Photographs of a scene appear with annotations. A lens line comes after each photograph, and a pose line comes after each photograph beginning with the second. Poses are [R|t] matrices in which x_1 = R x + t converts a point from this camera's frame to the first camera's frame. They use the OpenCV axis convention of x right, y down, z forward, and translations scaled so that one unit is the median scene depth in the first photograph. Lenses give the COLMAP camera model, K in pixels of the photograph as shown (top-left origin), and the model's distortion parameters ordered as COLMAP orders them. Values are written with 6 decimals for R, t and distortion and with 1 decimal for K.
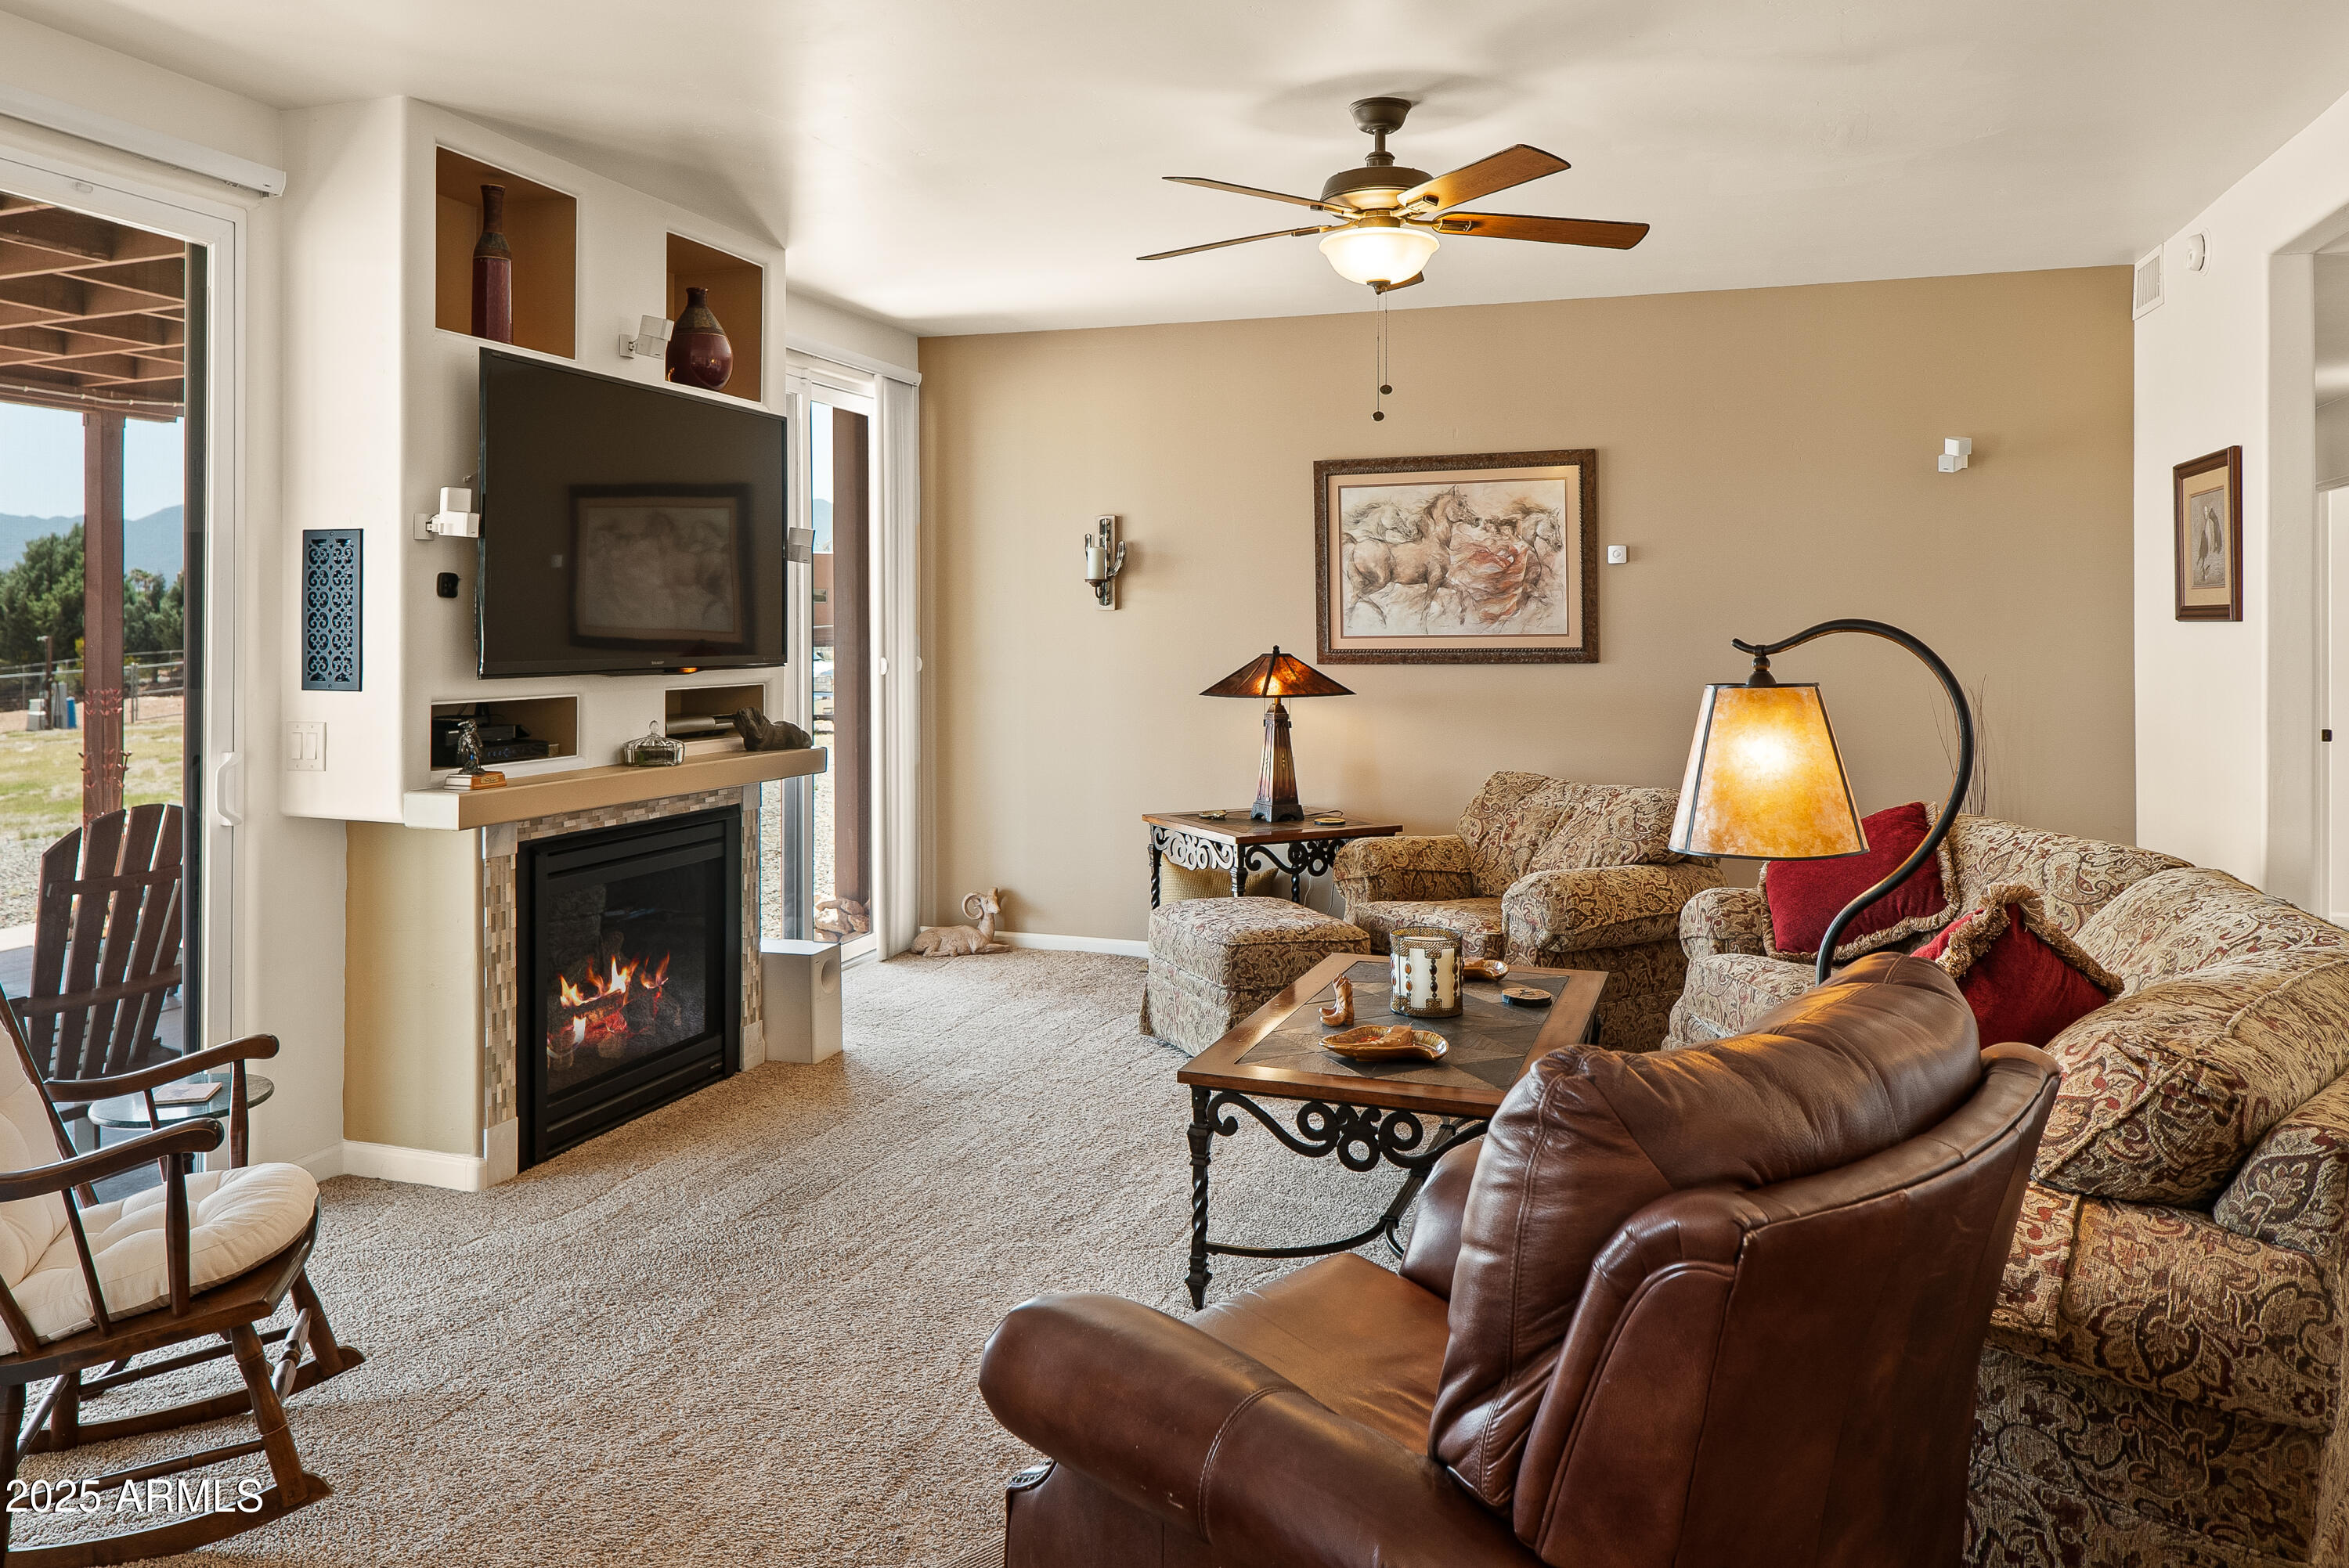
lens RADIAL K [[1624.6, 0, 1173.3], [0, 1624.6, 622.1], [0, 0, 1]] dist [0.000377, 0.002606]
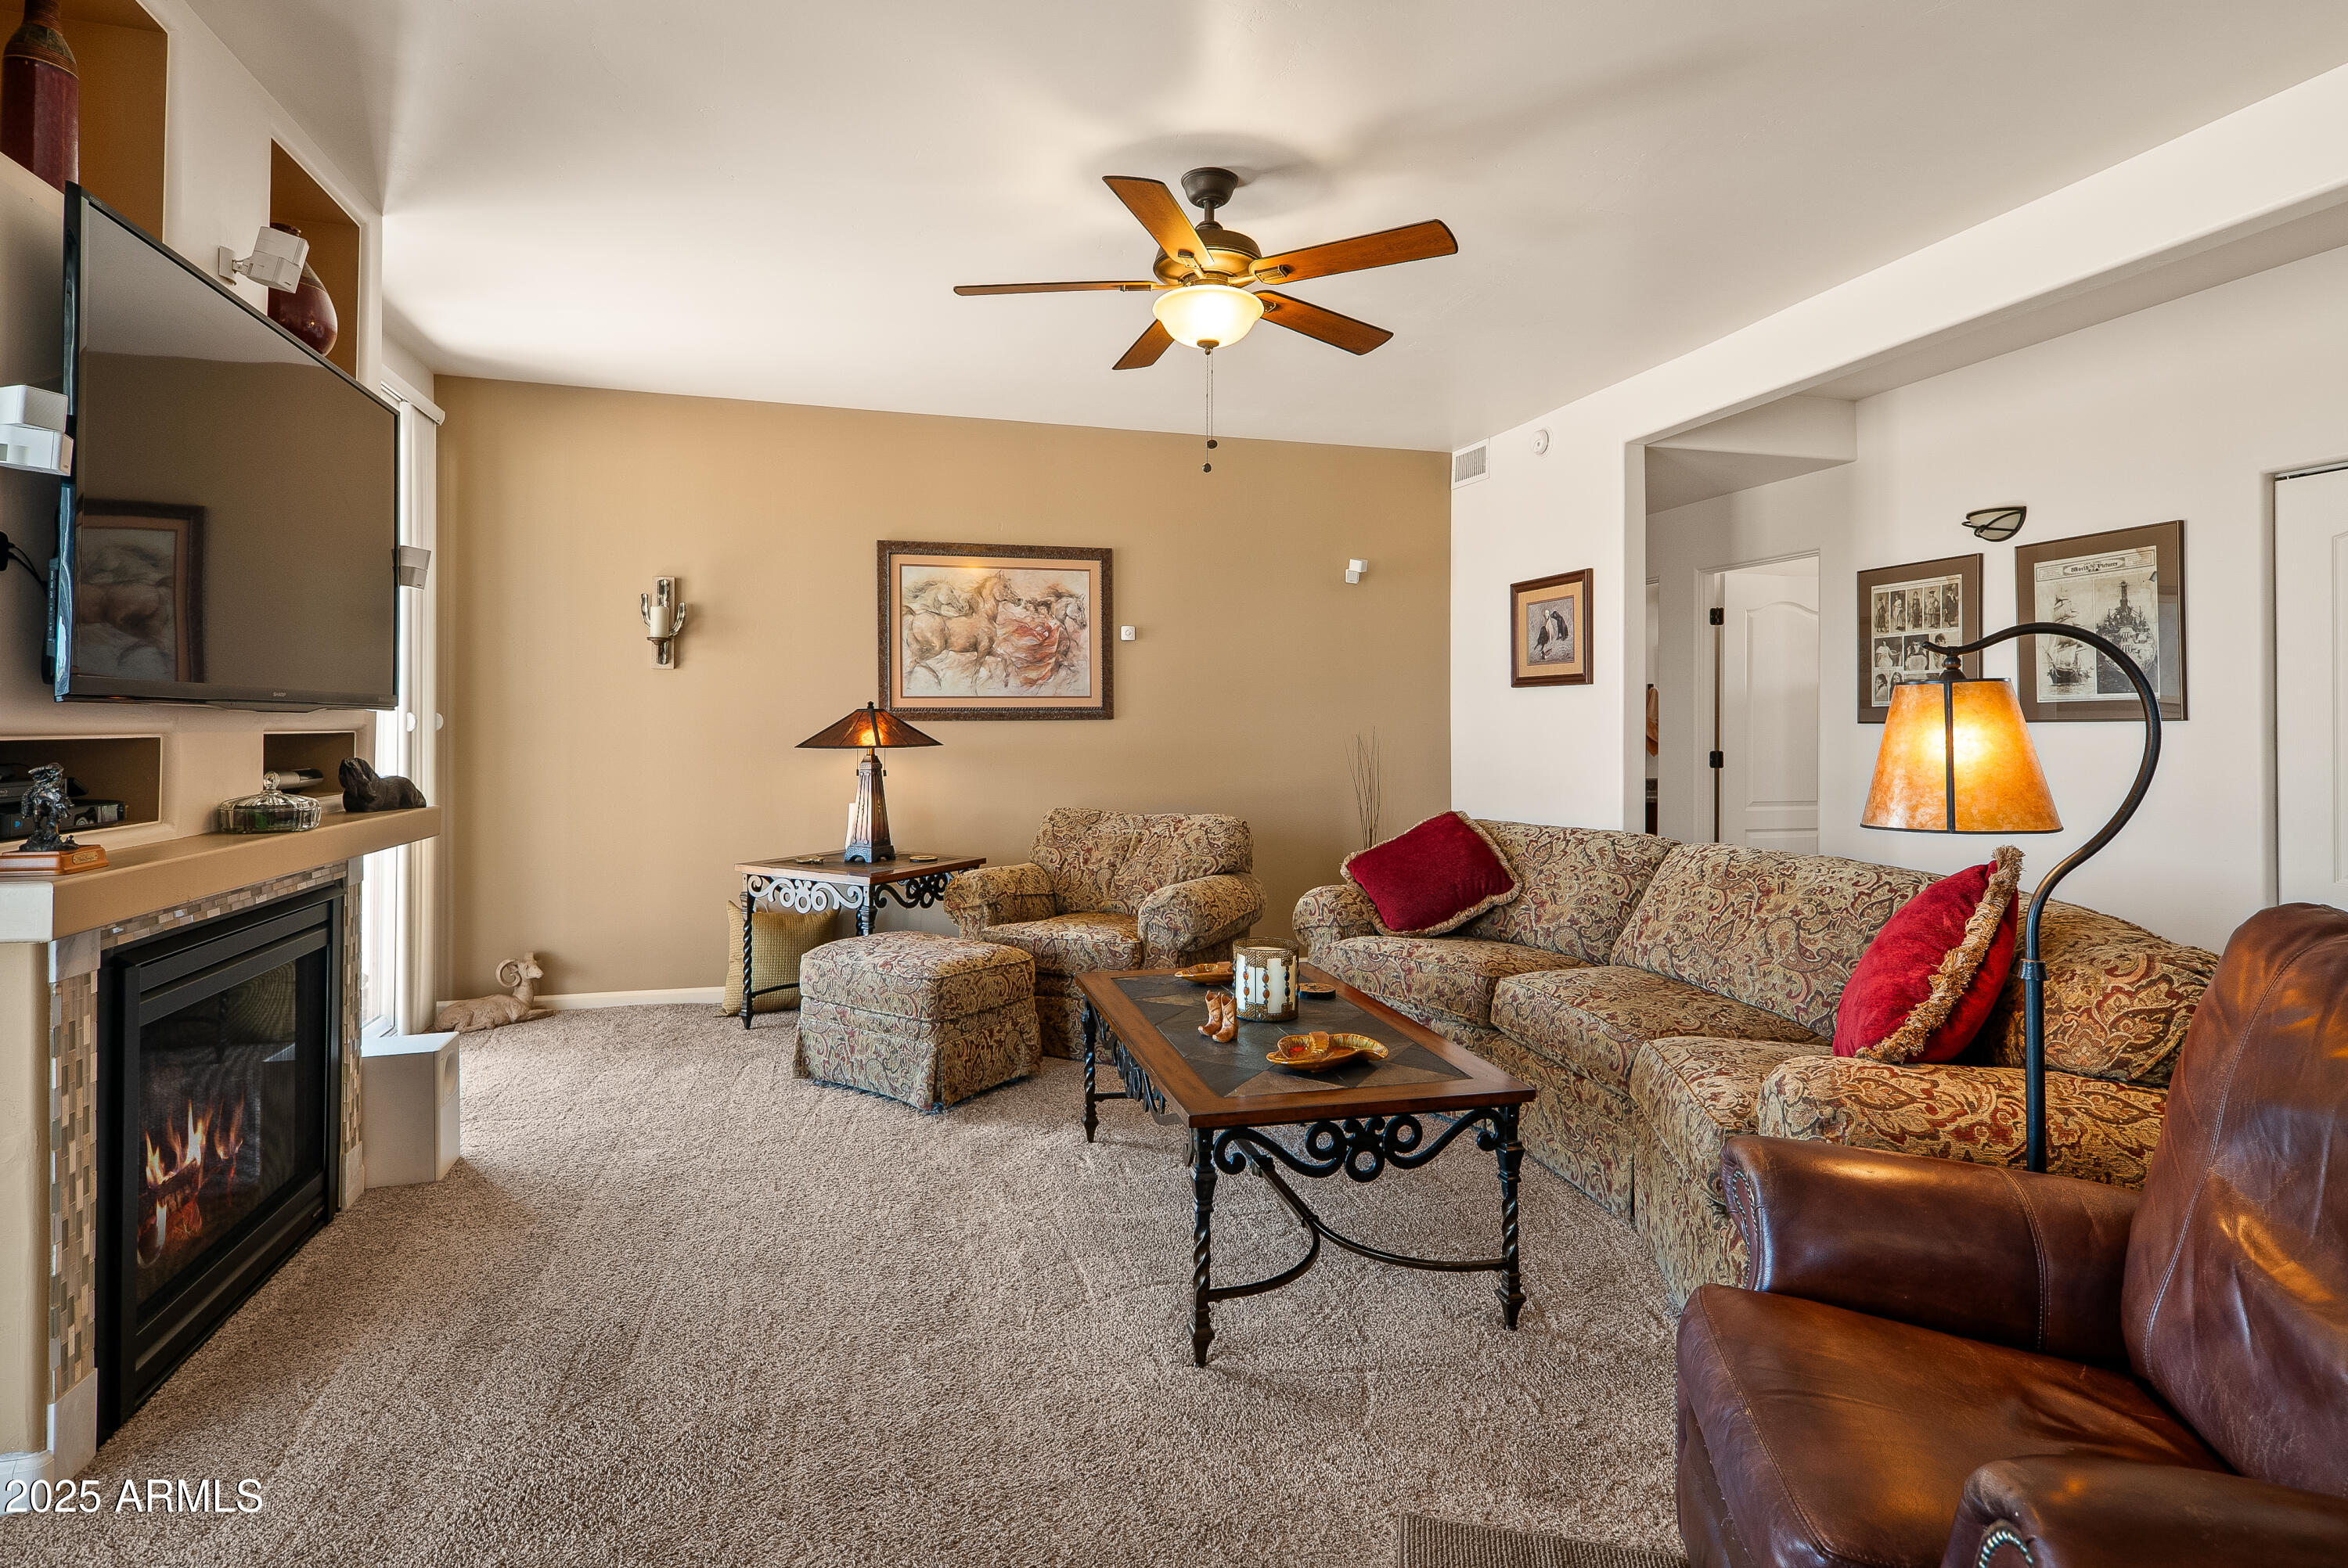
lens RADIAL K [[1146.6, 0, 1160.4], [0, 1146.6, 715.5], [0, 0, 1]] dist [0.000550, -0.001042]
pose [[0.829900, 0.006137, 0.557879, -0.231685], [-0.004380, 0.999980, -0.004485, 0.029799], [-0.557896, 0.001279, 0.829910, 0.281199]]
